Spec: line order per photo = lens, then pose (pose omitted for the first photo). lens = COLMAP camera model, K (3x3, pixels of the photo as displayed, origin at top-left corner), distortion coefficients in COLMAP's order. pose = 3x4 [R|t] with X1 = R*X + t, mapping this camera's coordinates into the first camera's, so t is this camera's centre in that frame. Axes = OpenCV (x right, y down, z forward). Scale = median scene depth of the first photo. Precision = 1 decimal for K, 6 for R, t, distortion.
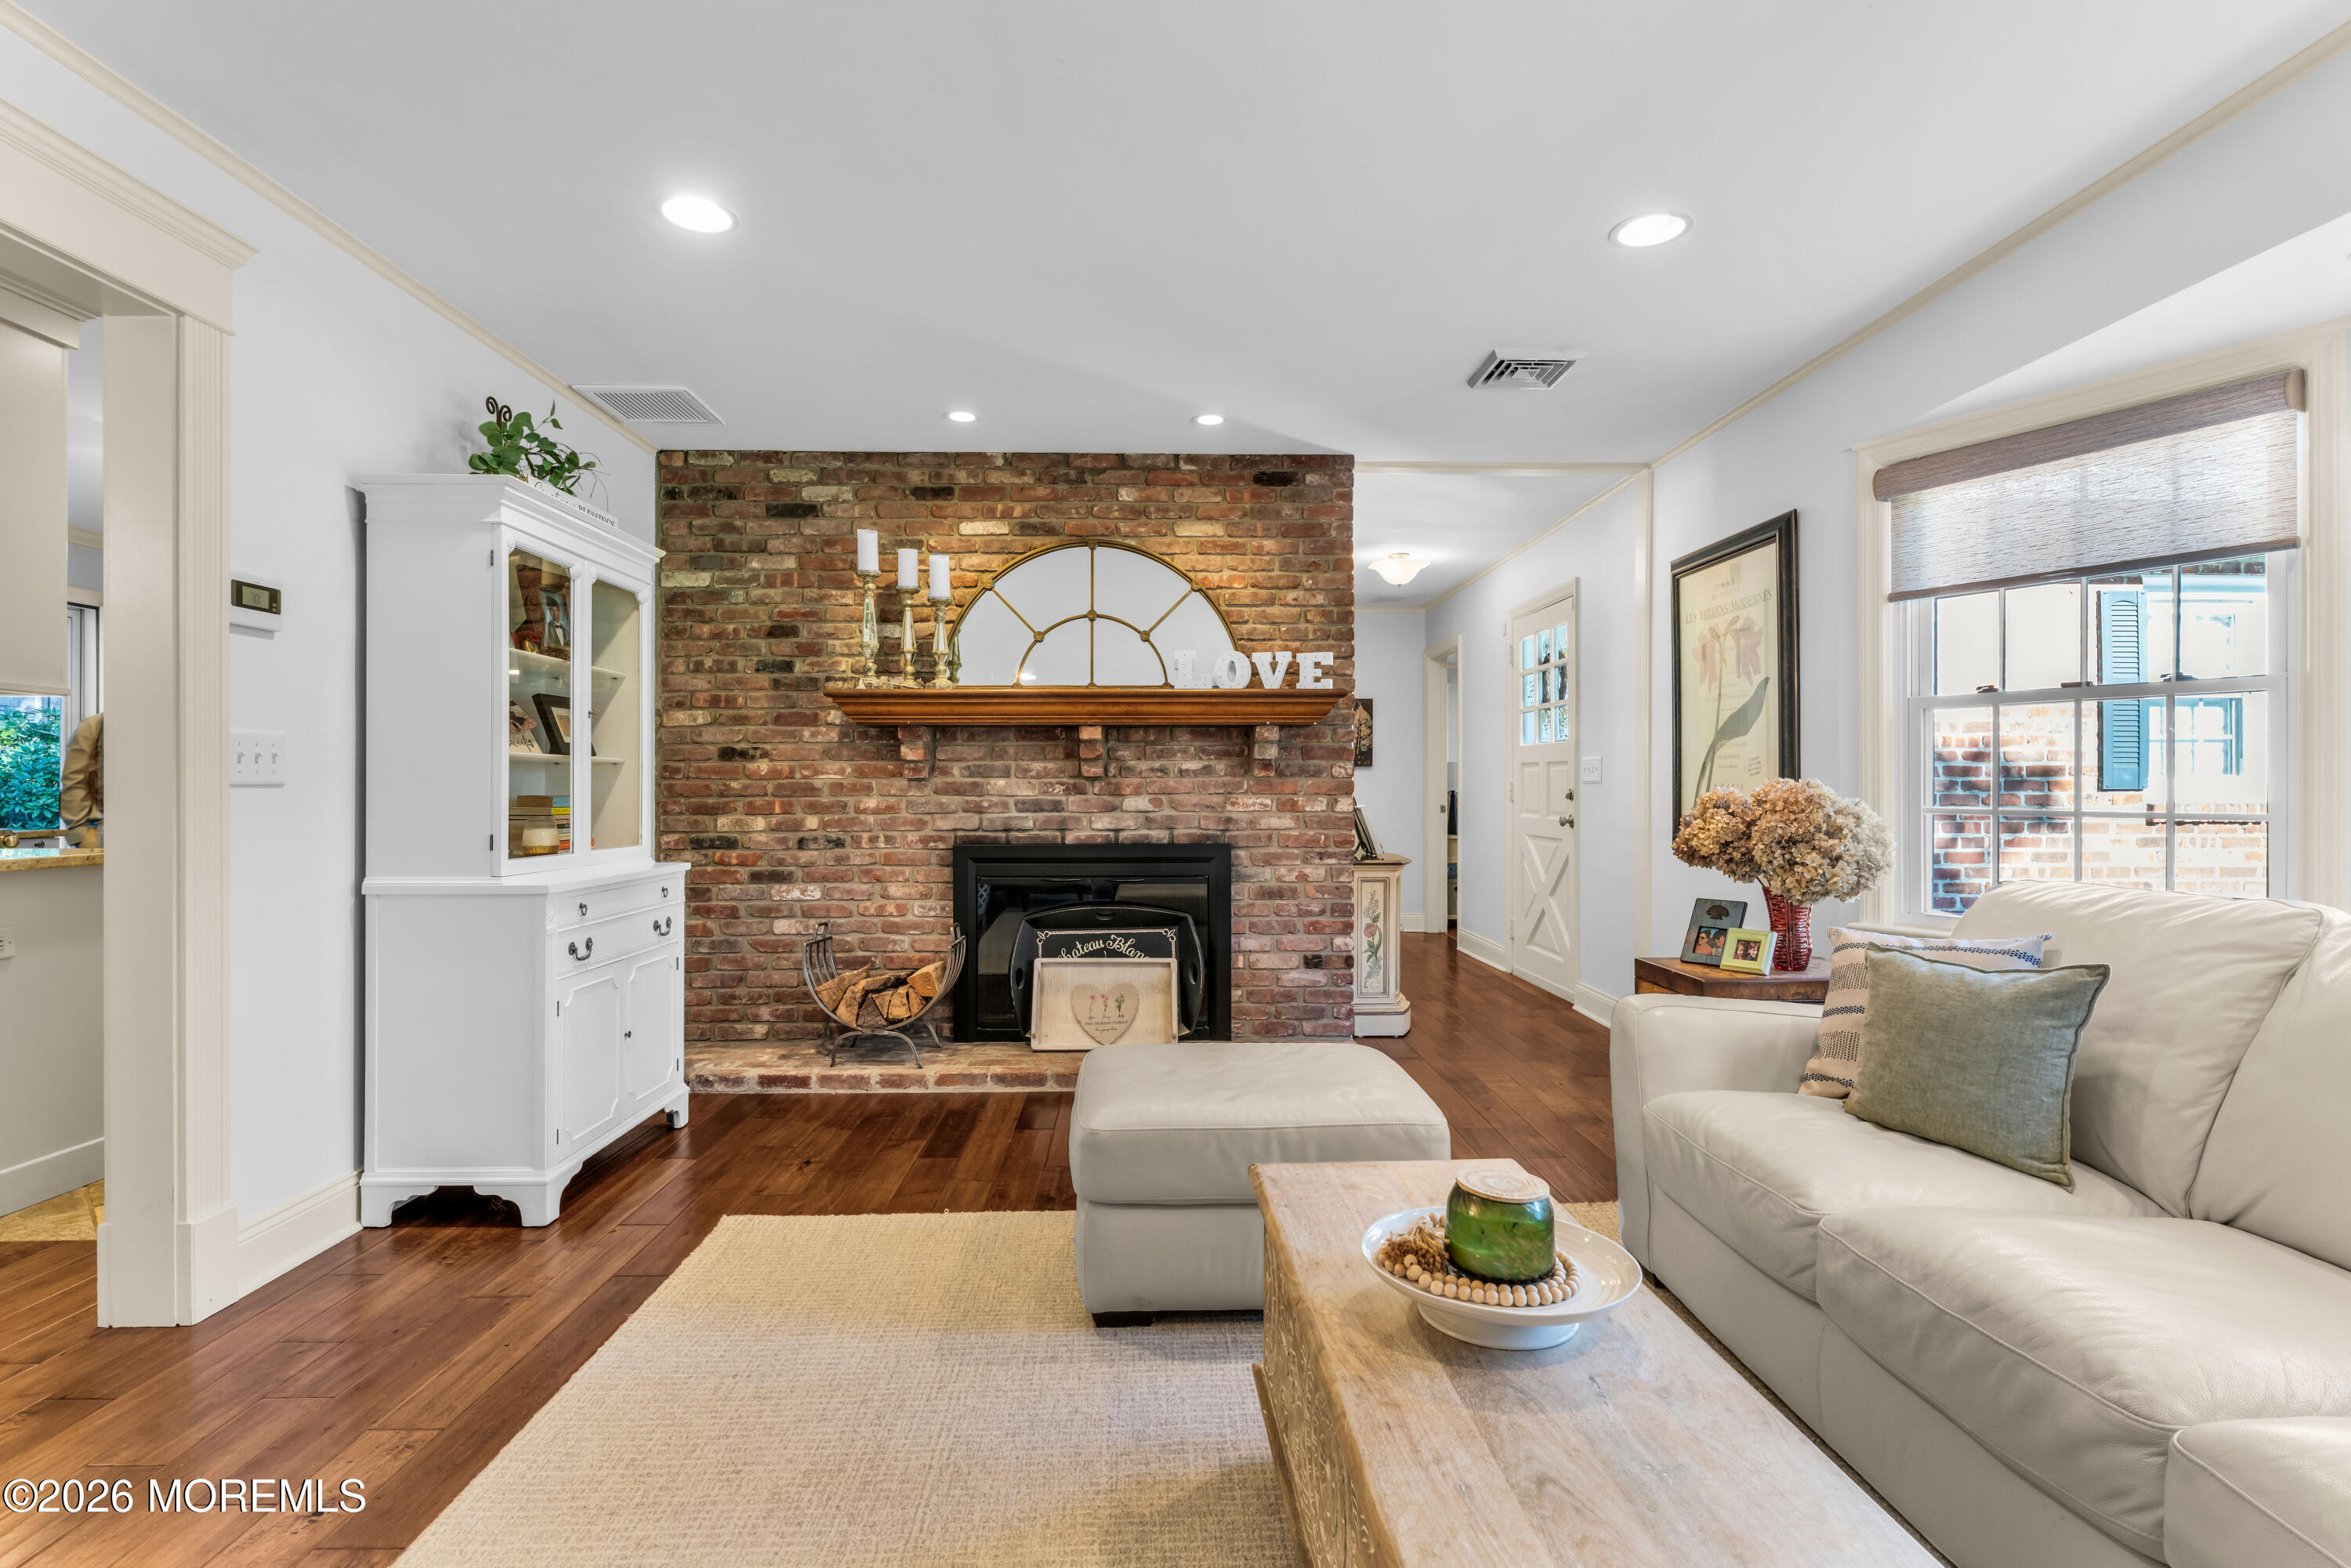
lens RADIAL K [[1107.2, 0, 1164.4], [0, 1107.2, 785.5], [0, 0, 1]] dist [-0.003978, -0.000022]
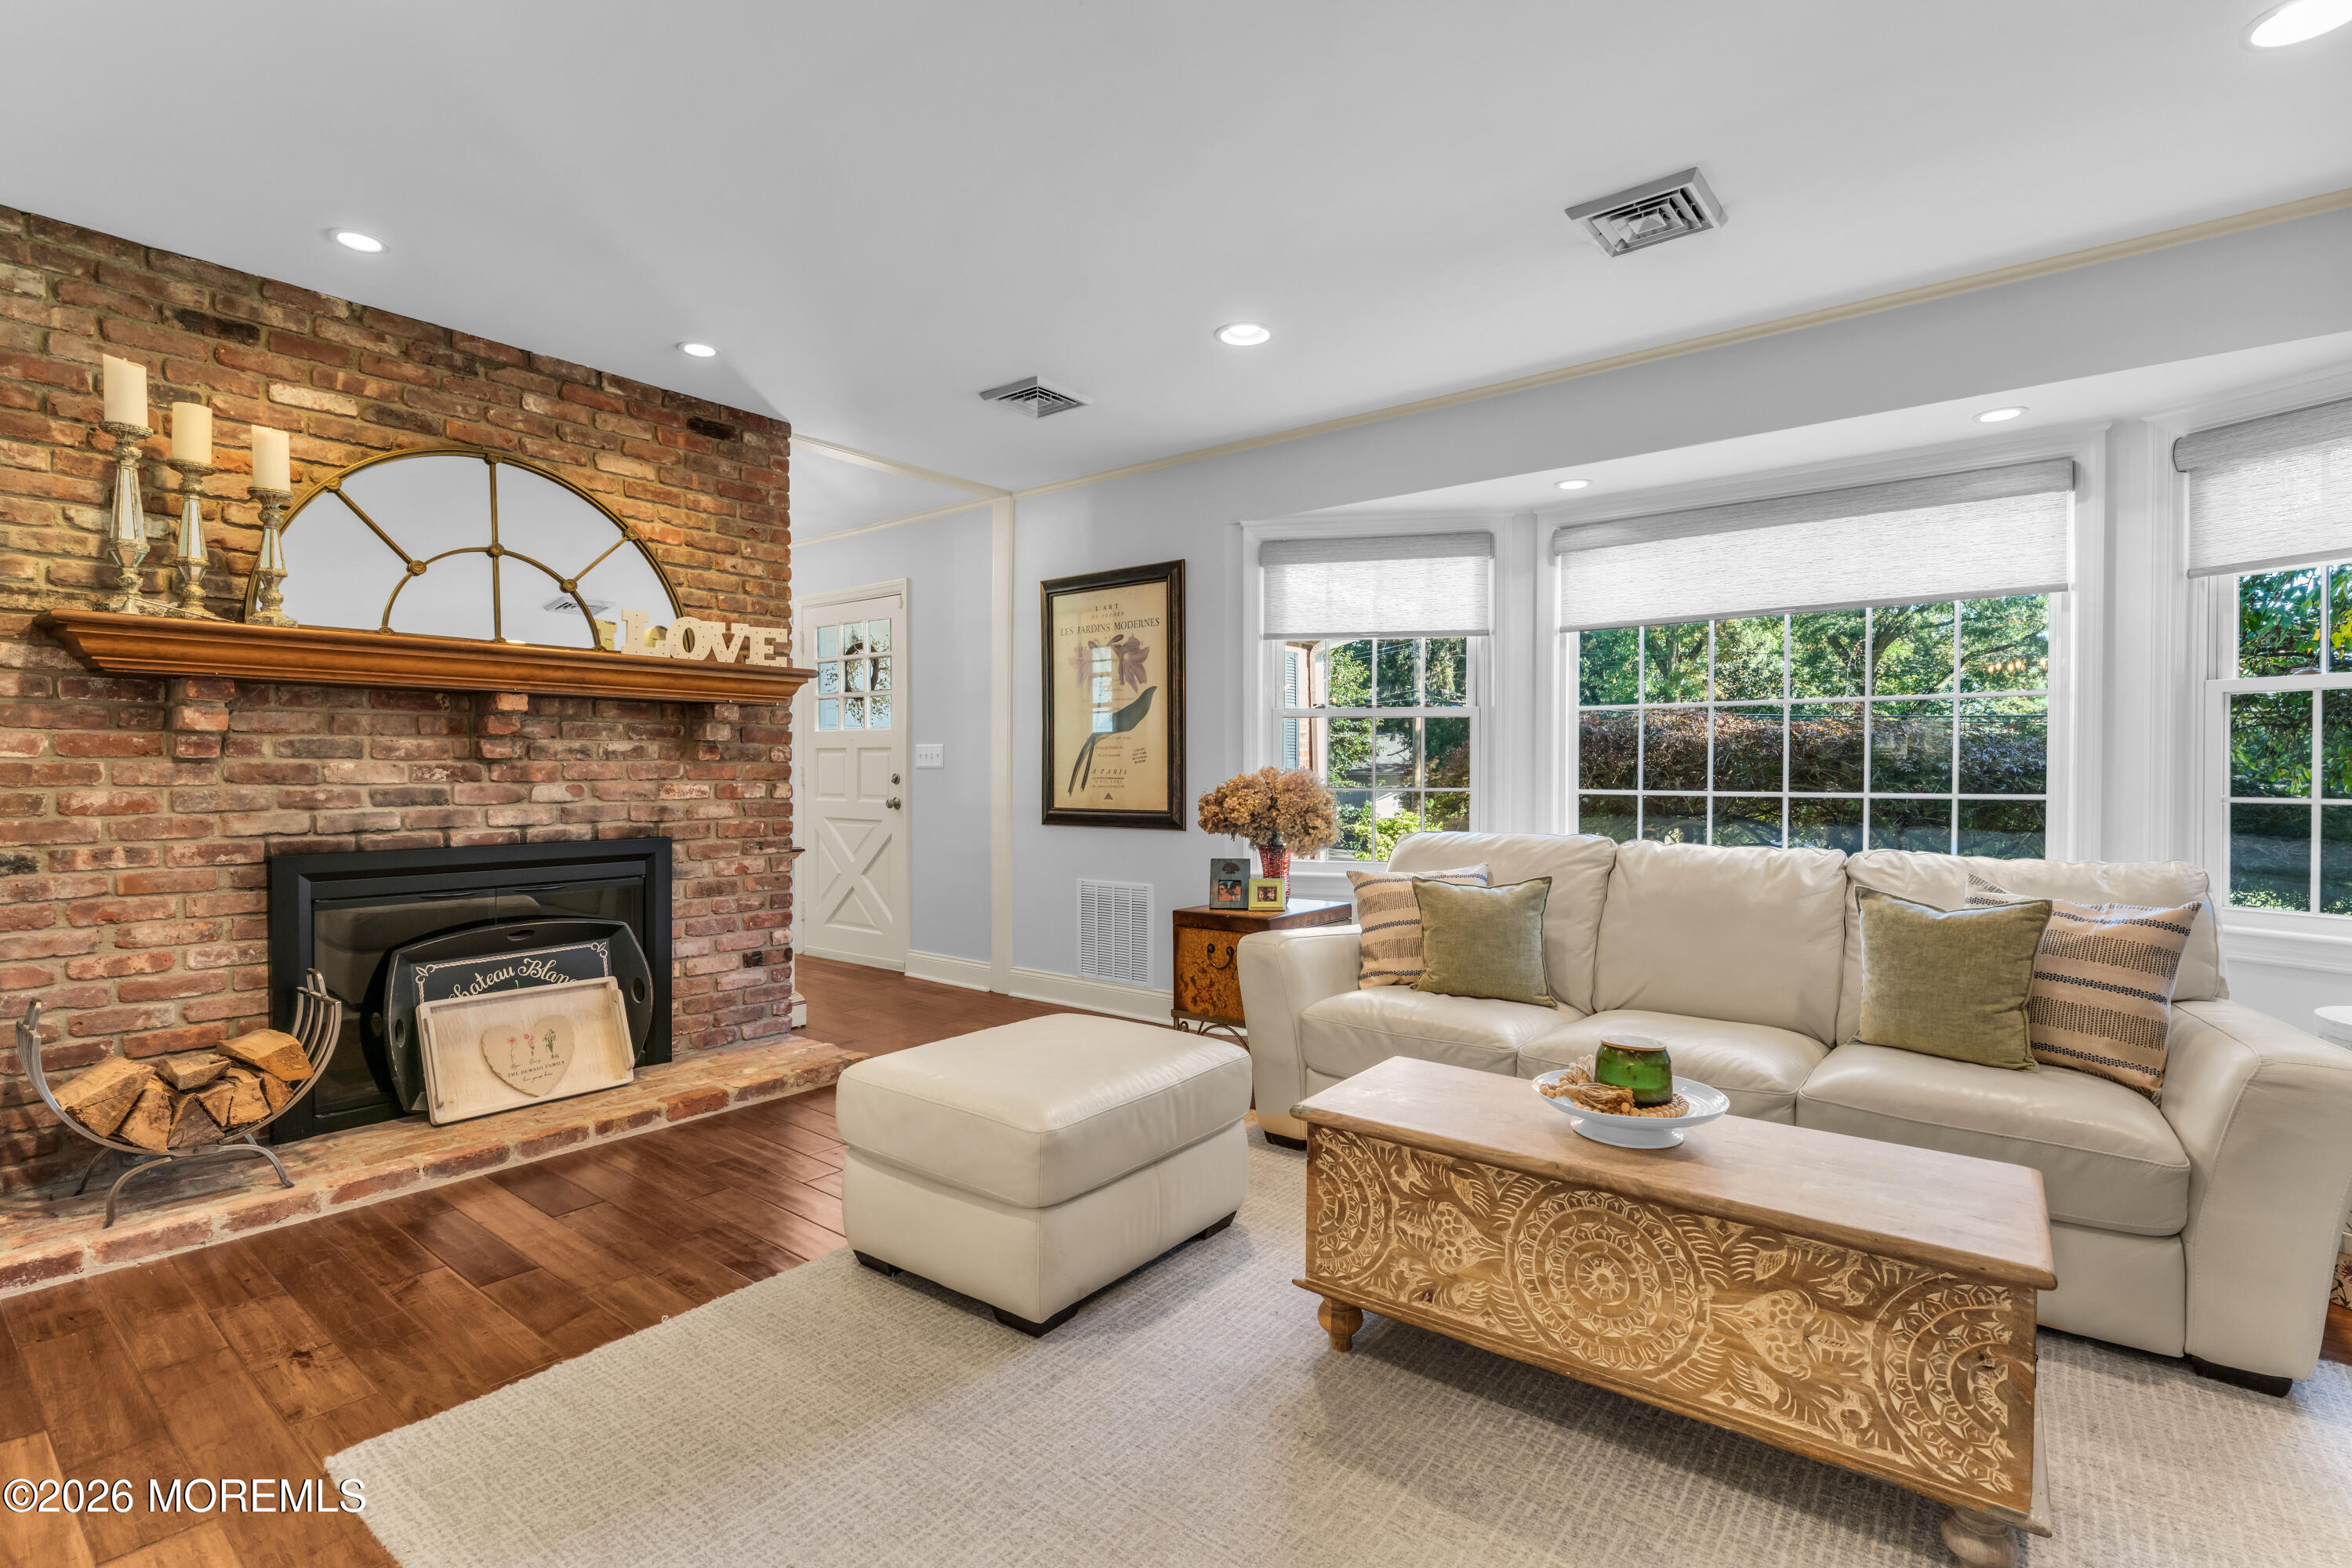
lens RADIAL K [[1107.7, 0, 1091.2], [0, 1107.7, 787.4], [0, 0, 1]] dist [-0.003978, -0.000022]
pose [[0.650900, -0.010618, 0.759089, -0.384838], [-0.001433, 0.999883, 0.015215, -0.000168], [-0.759162, -0.010991, 0.650809, 0.177957]]
